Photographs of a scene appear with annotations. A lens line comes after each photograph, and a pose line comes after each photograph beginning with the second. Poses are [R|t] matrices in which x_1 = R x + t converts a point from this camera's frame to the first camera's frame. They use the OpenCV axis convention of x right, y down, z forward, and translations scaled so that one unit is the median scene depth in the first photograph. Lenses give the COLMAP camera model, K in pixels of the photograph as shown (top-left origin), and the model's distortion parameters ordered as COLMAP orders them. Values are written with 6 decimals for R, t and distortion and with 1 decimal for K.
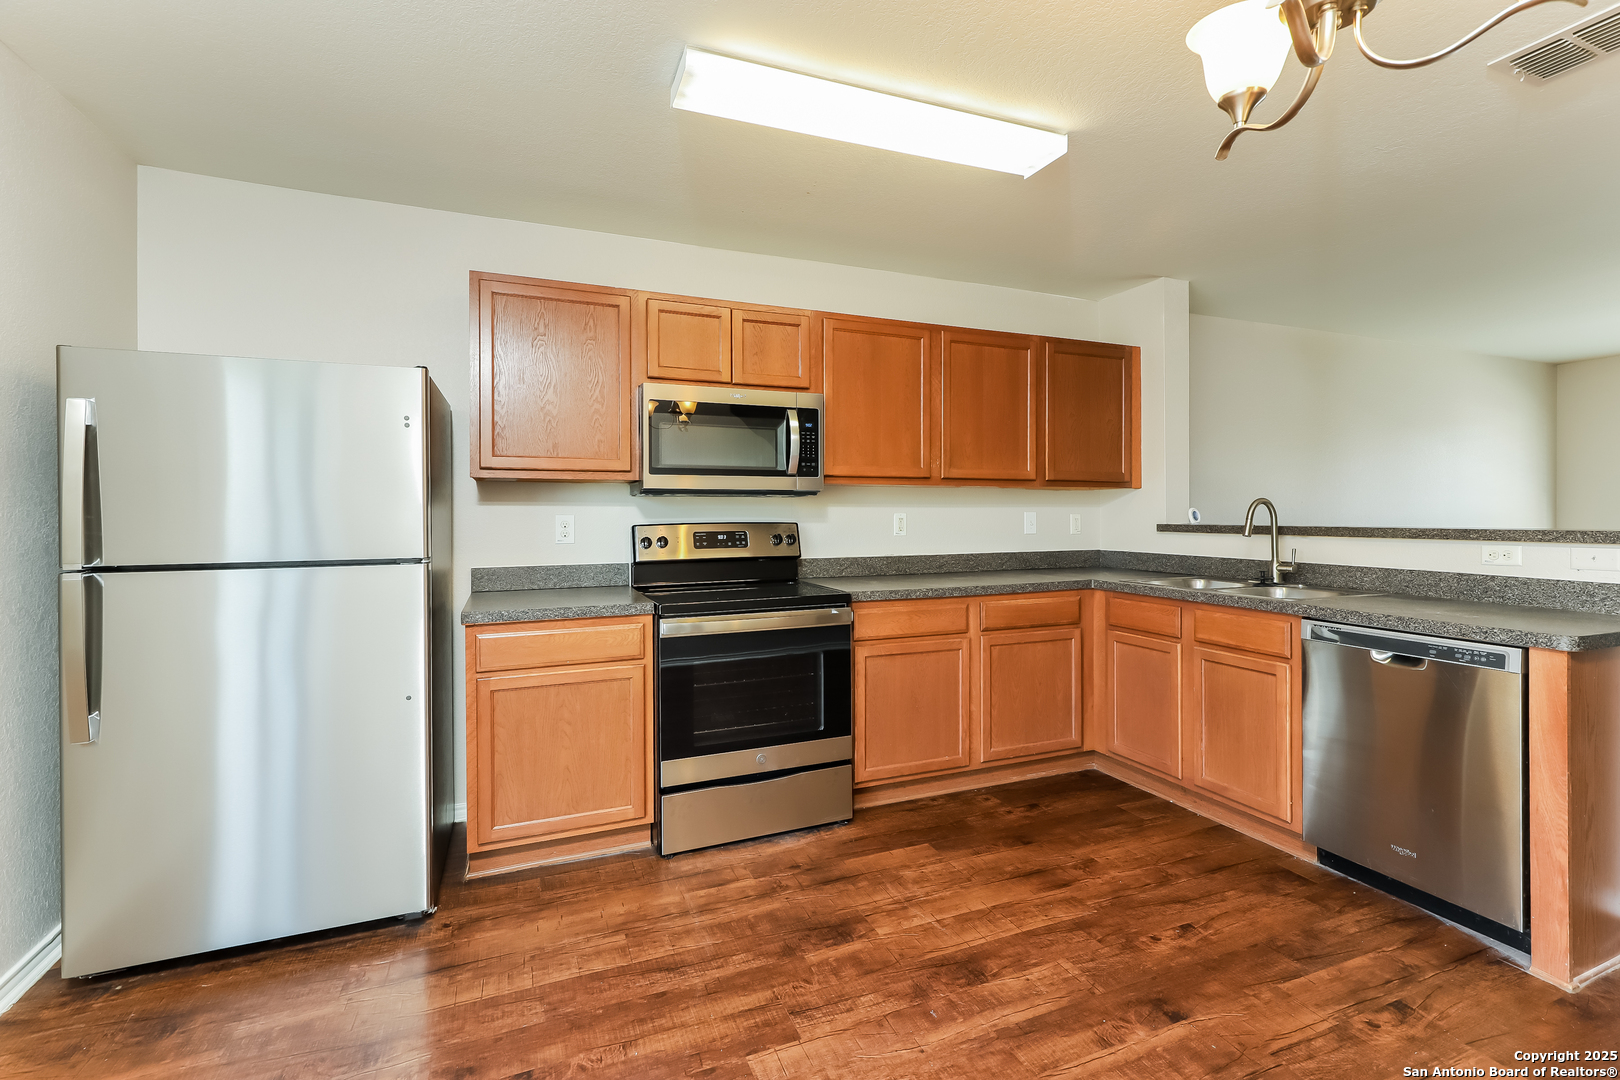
lens RADIAL K [[742.8, 0, 821.0], [0, 742.8, 513.7], [0, 0, 1]] dist [0.007758, -0.000916]
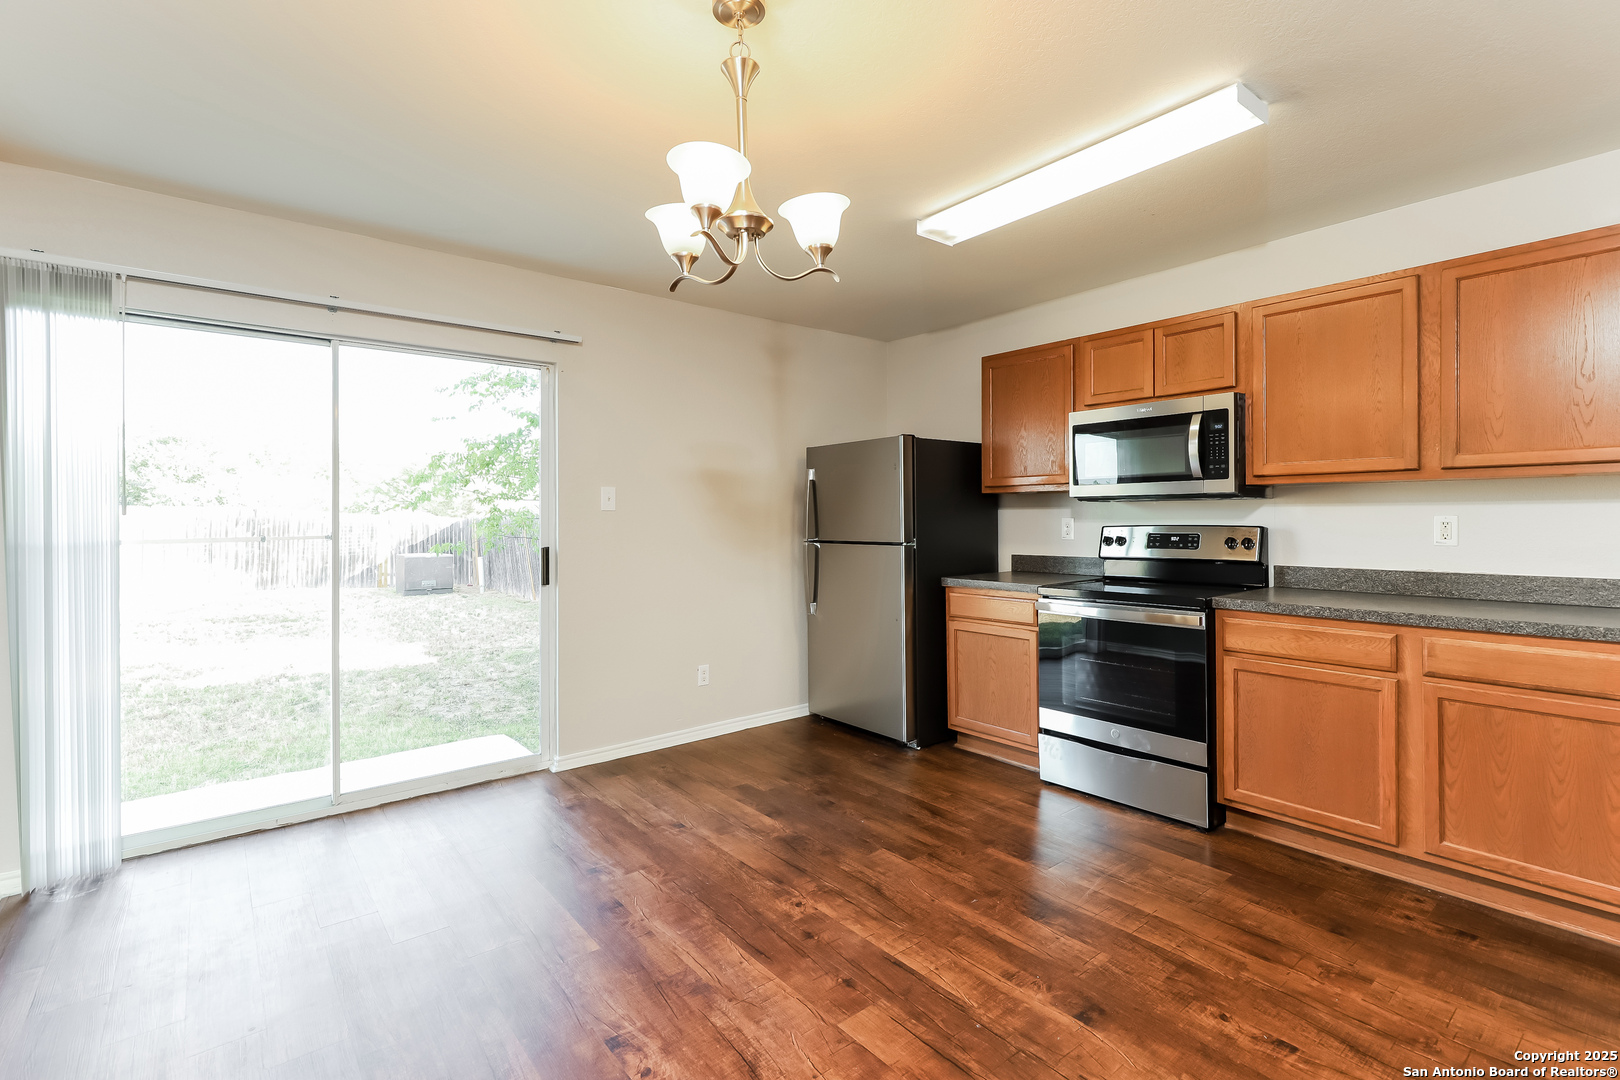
lens RADIAL K [[742.8, 0, 818.0], [0, 742.8, 512.2], [0, 0, 1]] dist [0.007758, -0.000916]
pose [[0.283548, -0.006093, -0.958939, 0.854500], [0.004548, 0.999977, -0.005009, -0.003935], [0.958947, -0.002941, 0.283570, 0.236612]]
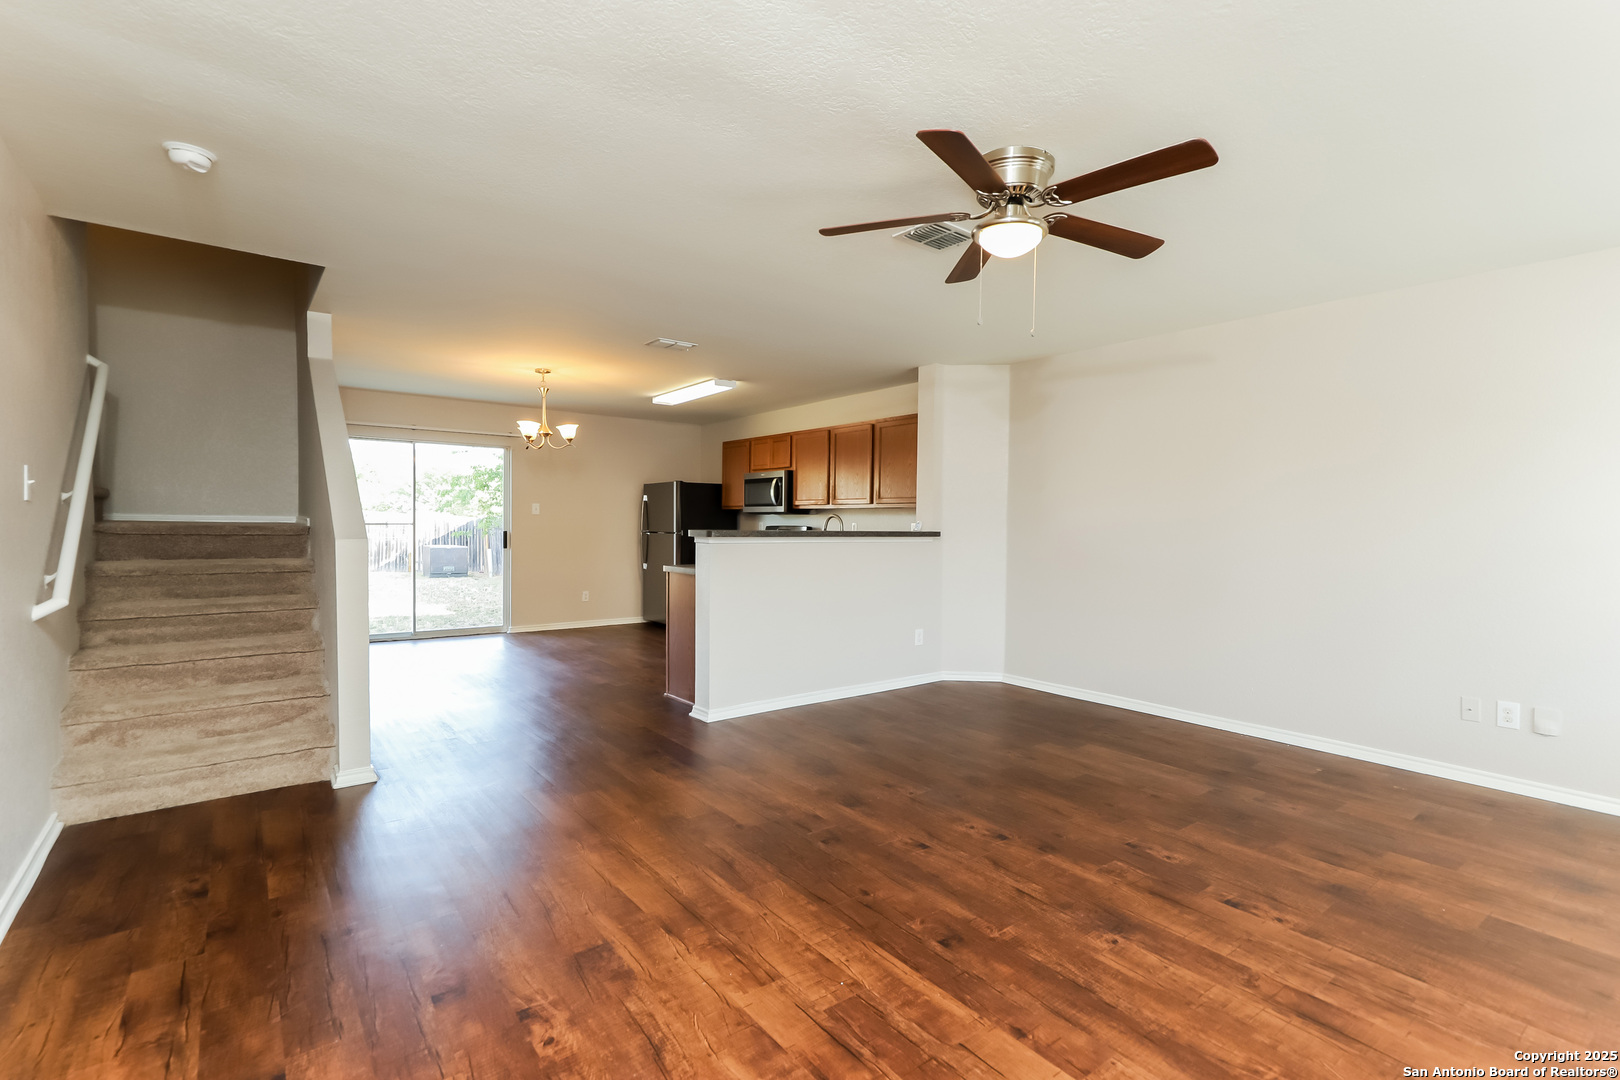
lens RADIAL K [[742.8, 0, 810.4], [0, 742.8, 537.4], [0, 0, 1]] dist [0.007758, -0.000916]
pose [[0.257368, 0.024579, -0.966001, 2.494433], [-0.010963, 0.999686, 0.022515, -0.005146], [0.966251, 0.004795, 0.257557, 0.539099]]
